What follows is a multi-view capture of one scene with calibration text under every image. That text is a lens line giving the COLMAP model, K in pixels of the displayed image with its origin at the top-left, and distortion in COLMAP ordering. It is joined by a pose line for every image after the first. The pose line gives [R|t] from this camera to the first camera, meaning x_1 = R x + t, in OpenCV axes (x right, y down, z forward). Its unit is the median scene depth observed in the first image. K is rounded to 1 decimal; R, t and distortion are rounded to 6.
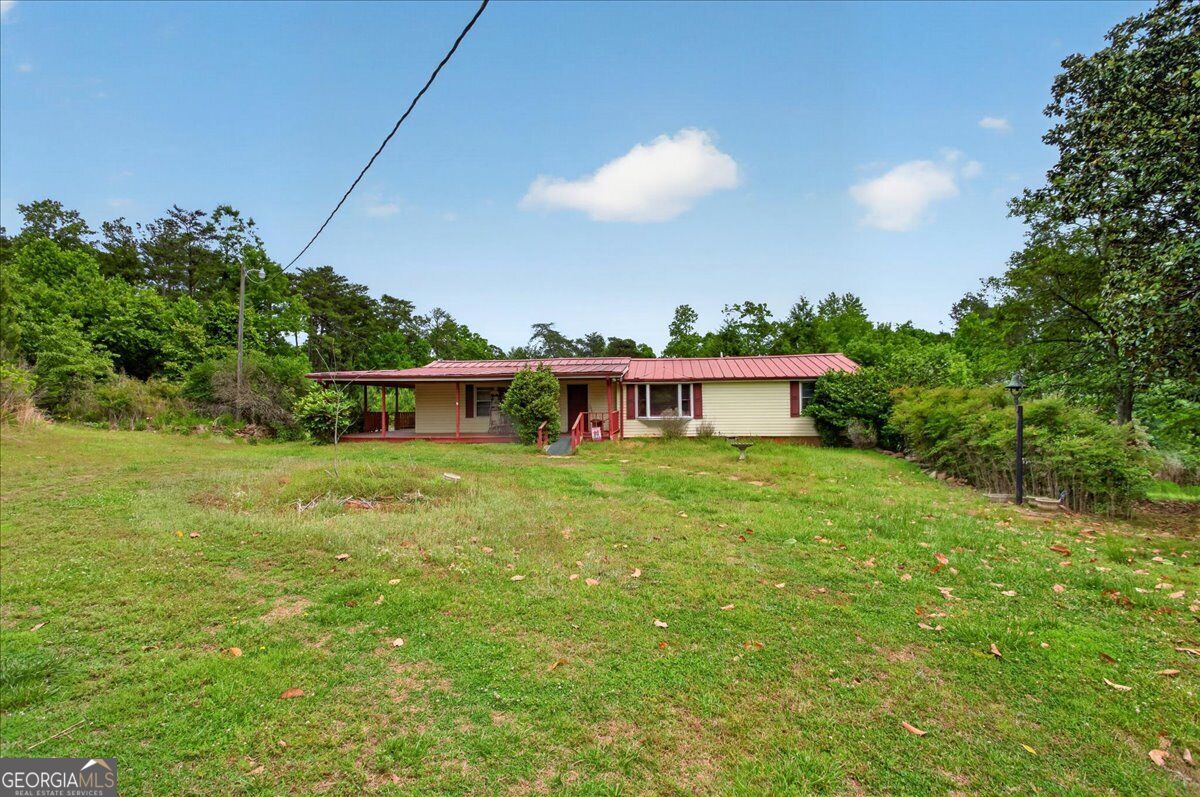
lens RADIAL K [[615.9, 0, 600.6], [0, 615.9, 399.6], [0, 0, 1]] dist [0.005355, 0.001997]
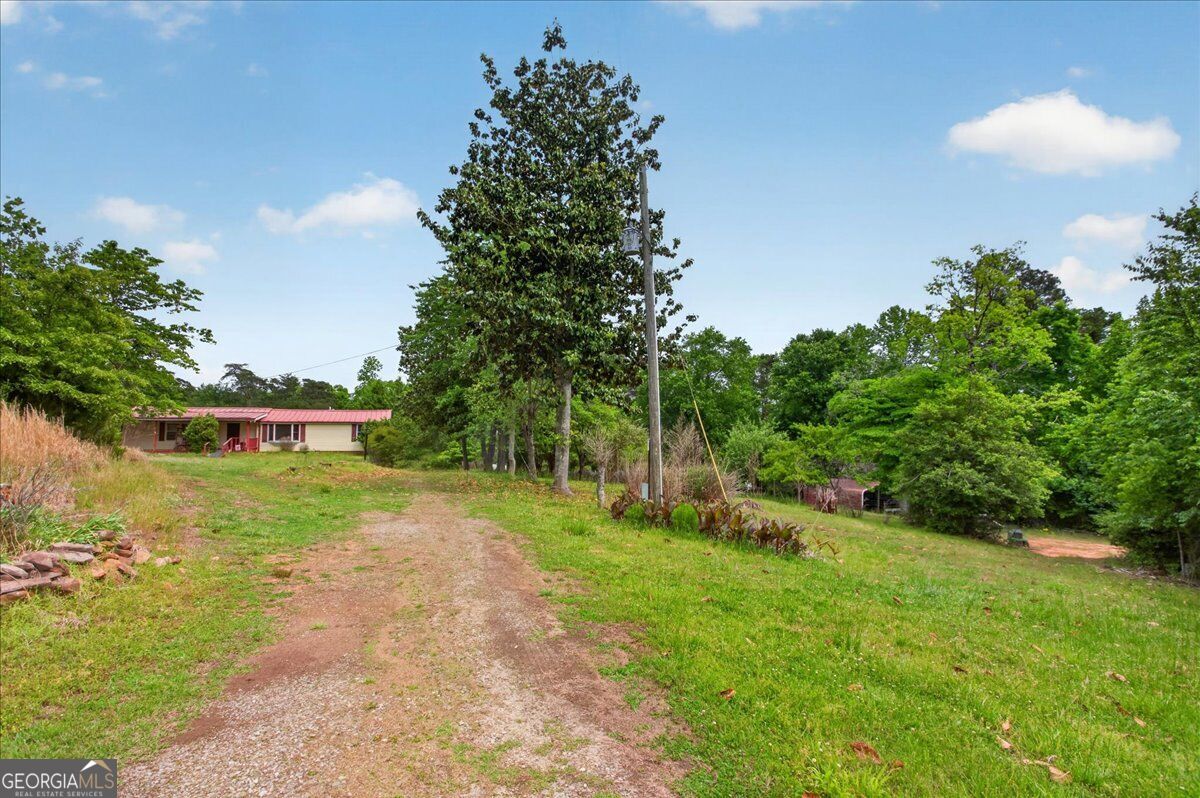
lens RADIAL K [[615.9, 0, 596.7], [0, 615.9, 392.5], [0, 0, 1]] dist [0.005355, 0.001997]
pose [[0.911711, 0.042976, 0.408578, 0.197147], [-0.013583, 0.997123, -0.074573, 0.007007], [-0.410607, 0.062439, 0.909672, -1.148504]]
